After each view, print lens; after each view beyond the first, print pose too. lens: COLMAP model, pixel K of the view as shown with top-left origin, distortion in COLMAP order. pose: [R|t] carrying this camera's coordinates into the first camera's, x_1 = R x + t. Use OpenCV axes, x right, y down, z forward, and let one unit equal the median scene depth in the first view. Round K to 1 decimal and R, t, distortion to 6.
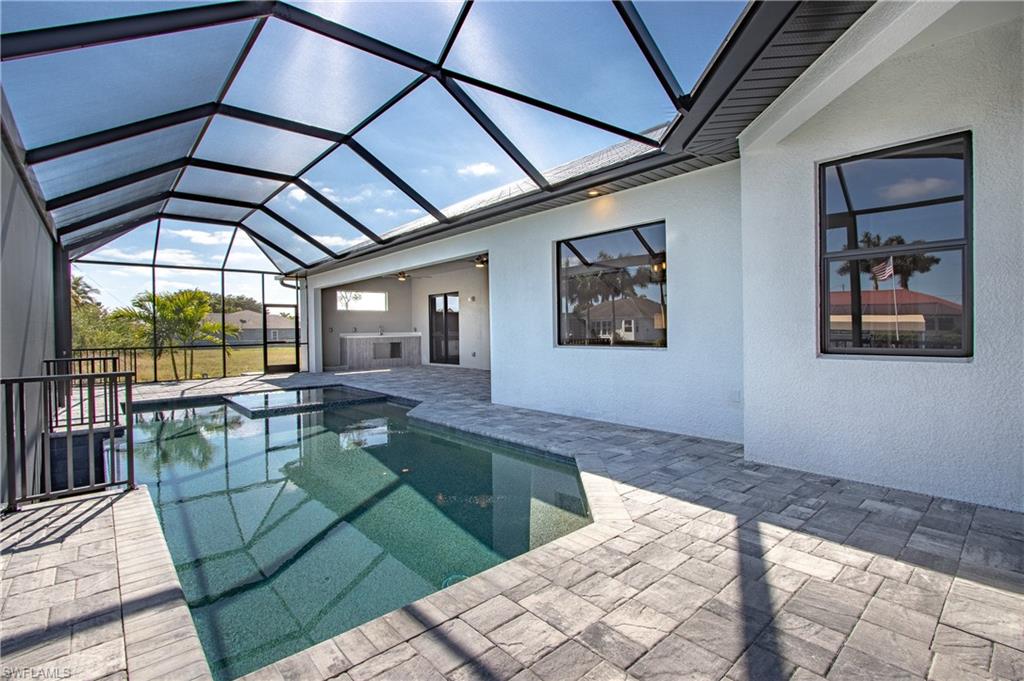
lens RADIAL K [[471.8, 0, 514.0], [0, 471.8, 334.6], [0, 0, 1]] dist [0.001383, 0.000788]
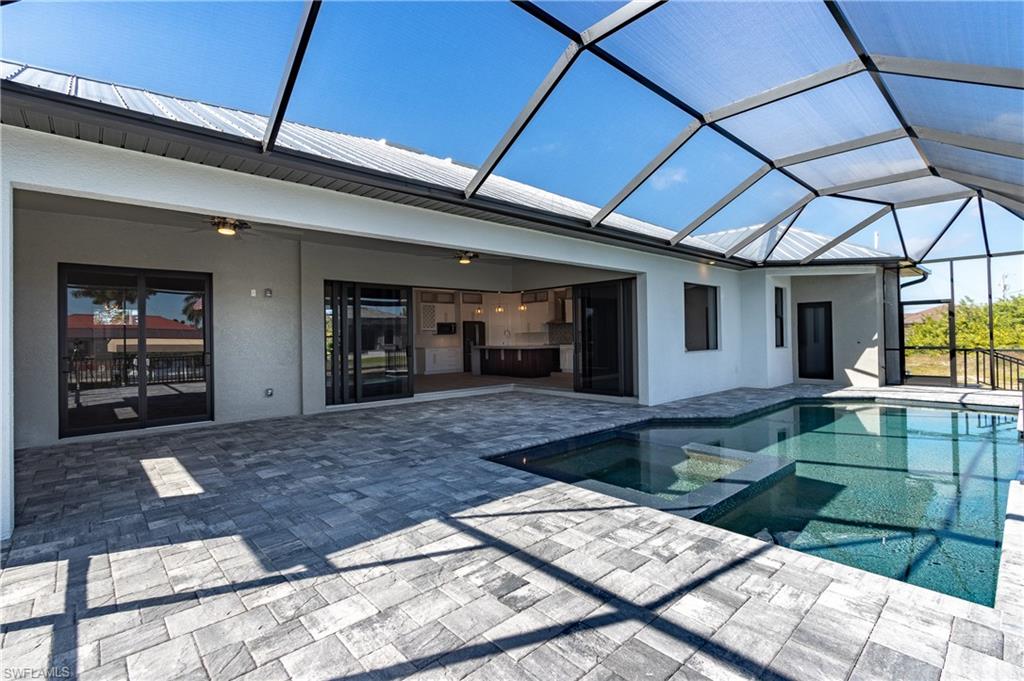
lens RADIAL K [[471.8, 0, 512.6], [0, 471.8, 337.3], [0, 0, 1]] dist [0.001383, 0.000788]
pose [[0.005399, 0.014607, 0.999879, -0.856006], [0.025319, 0.999571, -0.014740, -0.006327], [-0.999665, 0.025396, 0.005027, 0.914667]]
